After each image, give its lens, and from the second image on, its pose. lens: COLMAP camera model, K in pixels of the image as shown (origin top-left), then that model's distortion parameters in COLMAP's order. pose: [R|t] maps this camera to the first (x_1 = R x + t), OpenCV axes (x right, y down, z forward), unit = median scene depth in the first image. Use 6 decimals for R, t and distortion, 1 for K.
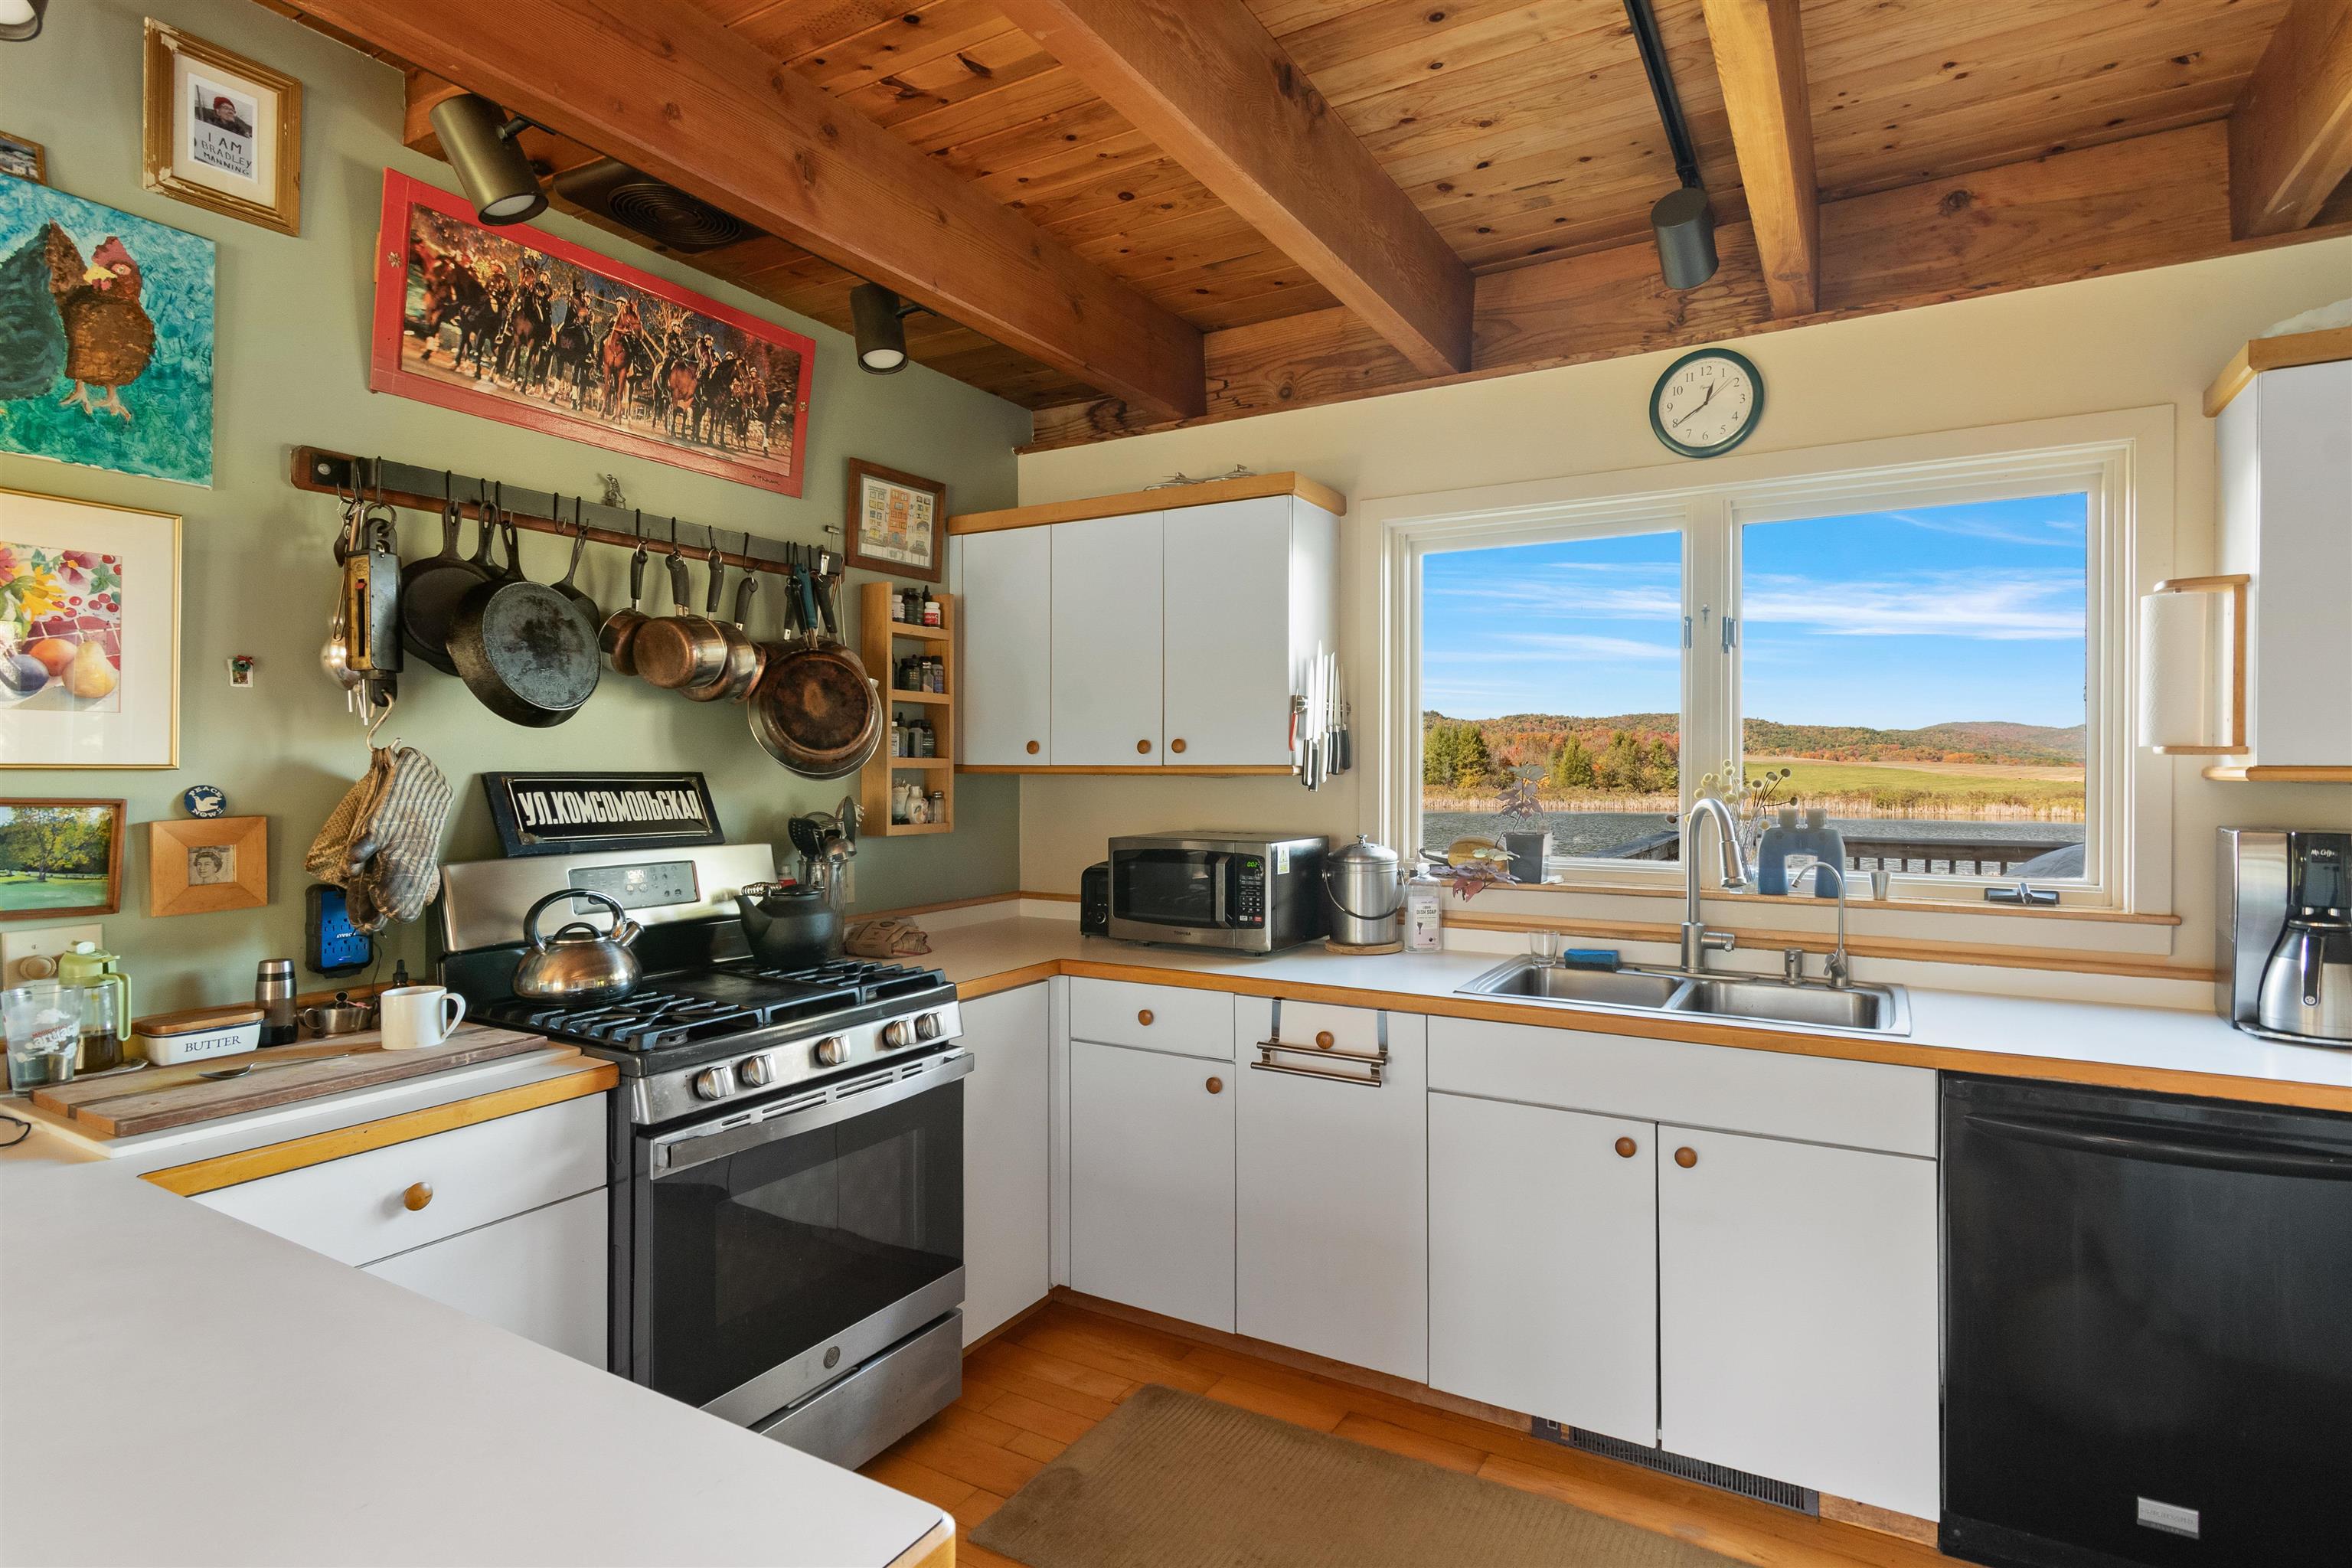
lens RADIAL K [[1169.6, 0, 1182.1], [0, 1169.6, 770.7], [0, 0, 1]] dist [-0.000141, -0.000294]
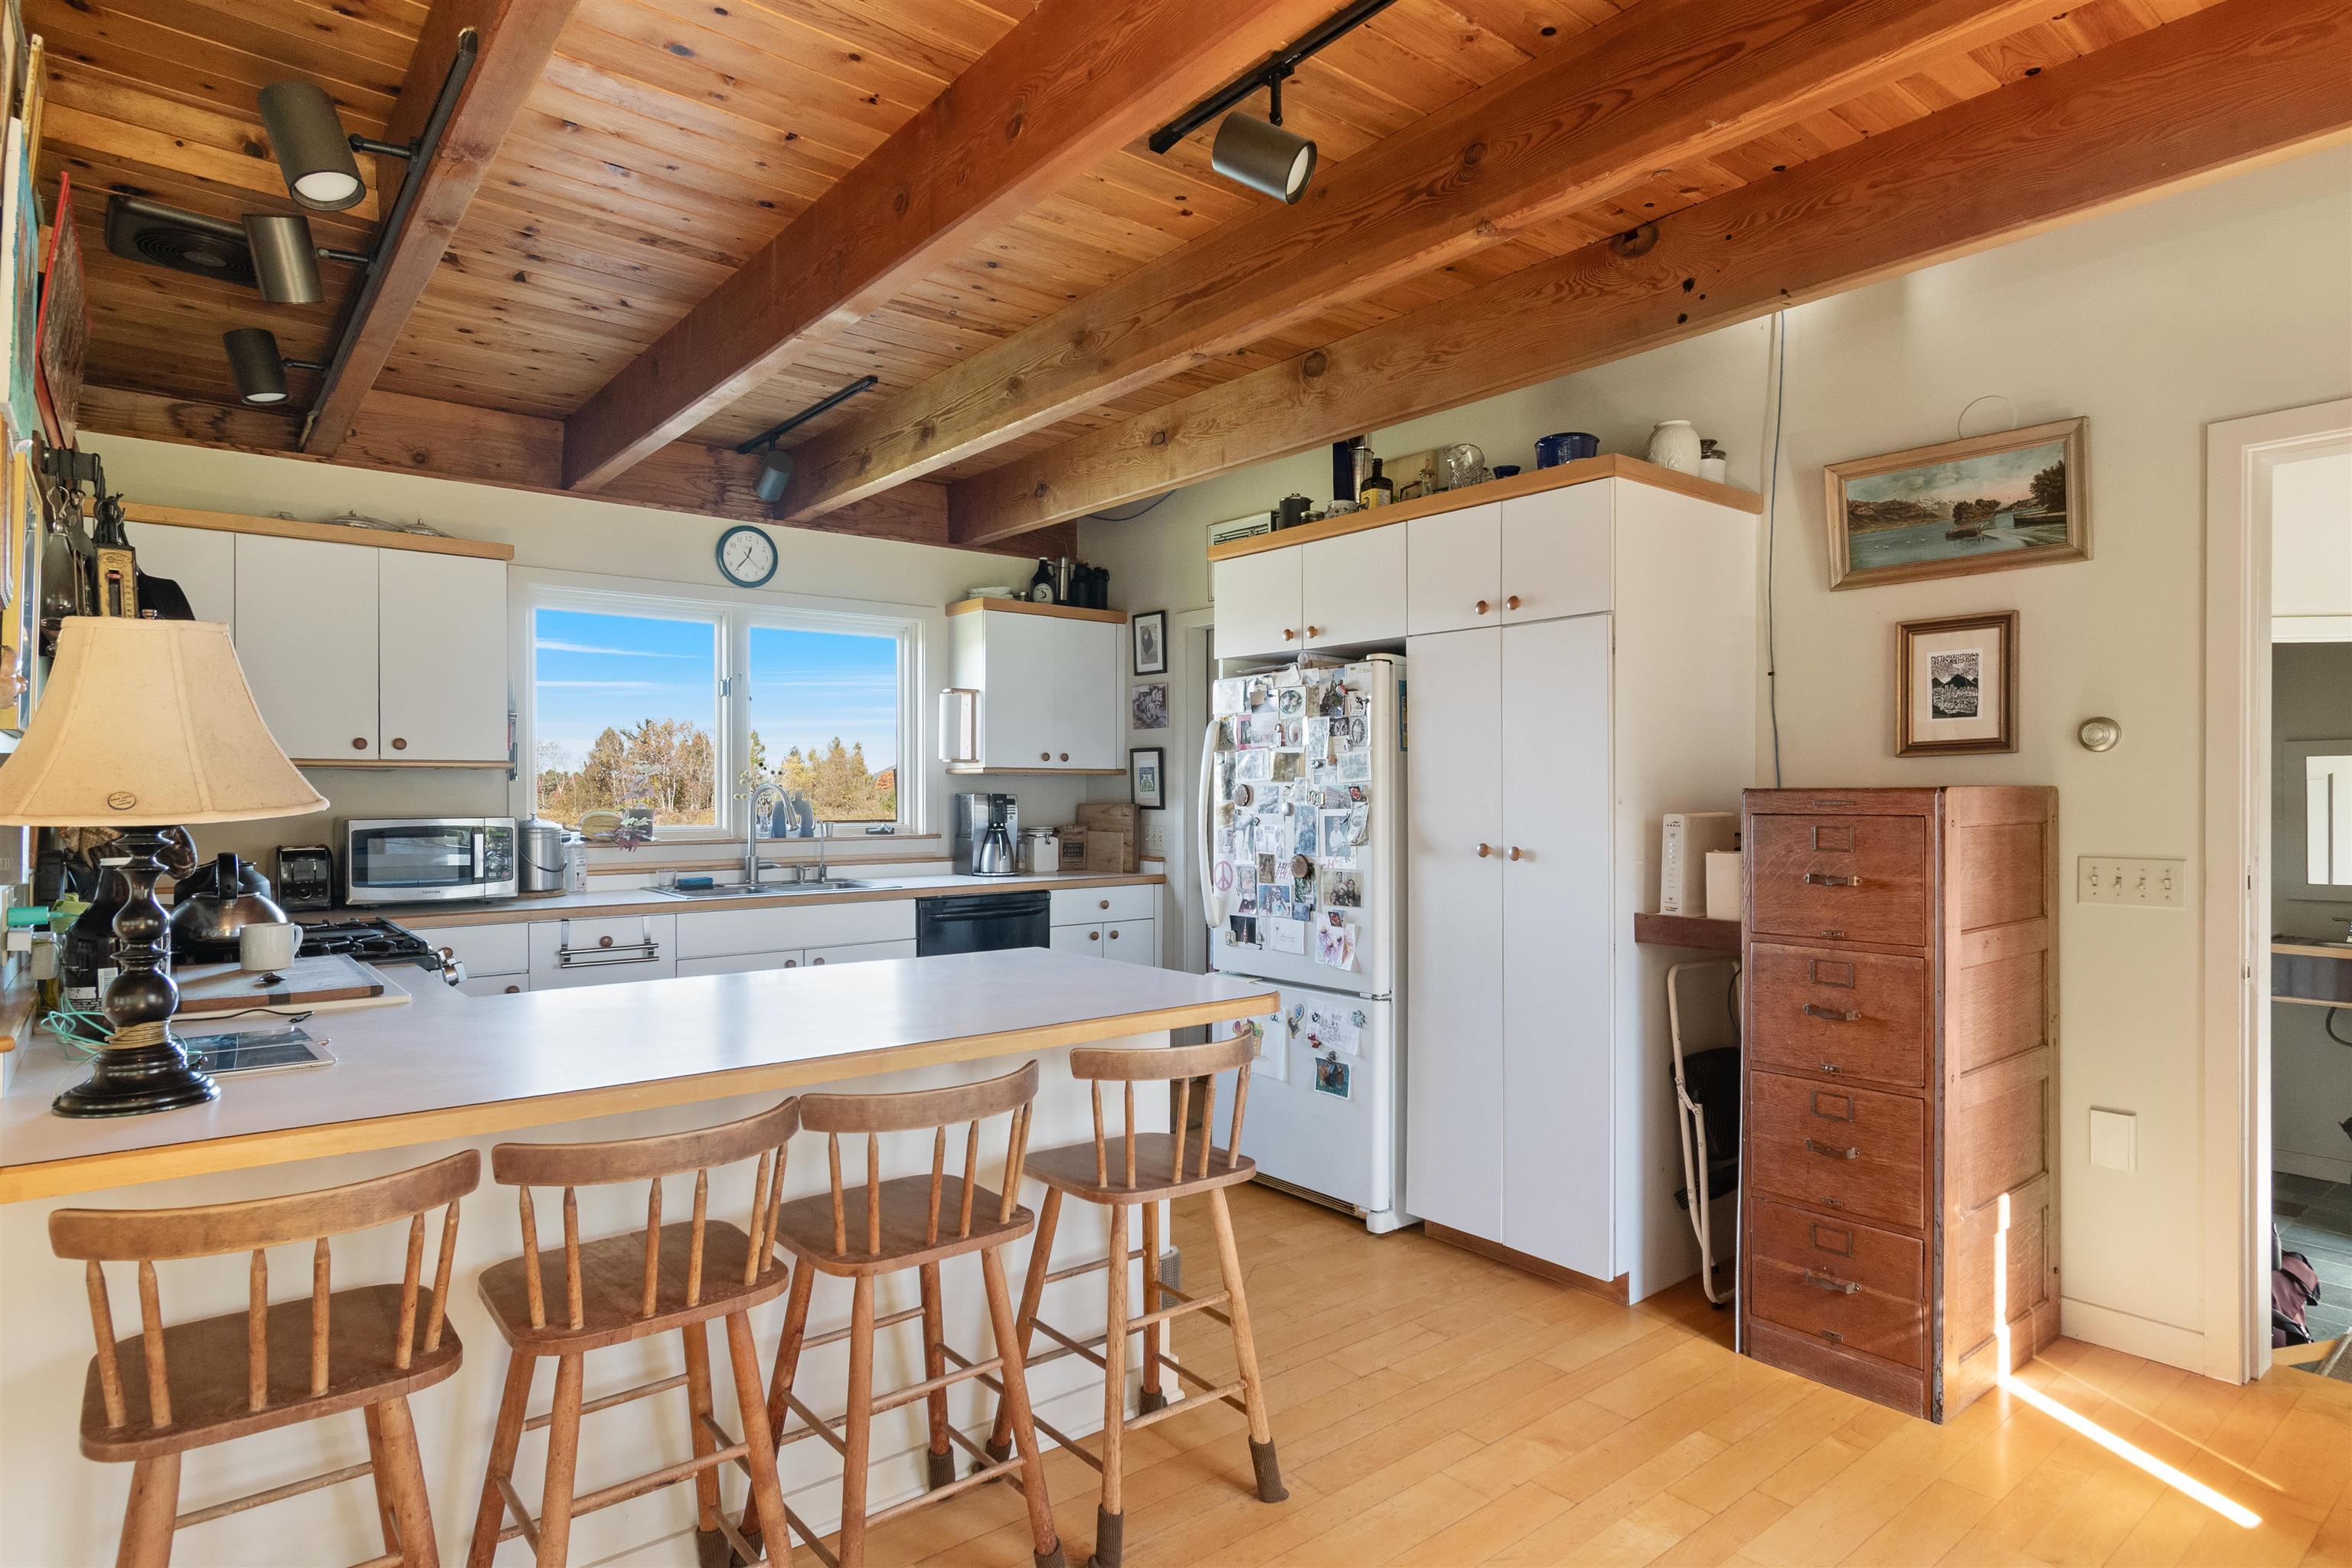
lens RADIAL K [[1264.1, 0, 1182.6], [0, 1264.1, 783.5], [0, 0, 1]] dist [0.001541, 0.000111]
pose [[0.359479, 0.003972, 0.933145, -1.107351], [0.004830, 0.999970, -0.006118, 0.037481], [-0.933140, 0.006707, 0.359449, -0.282151]]
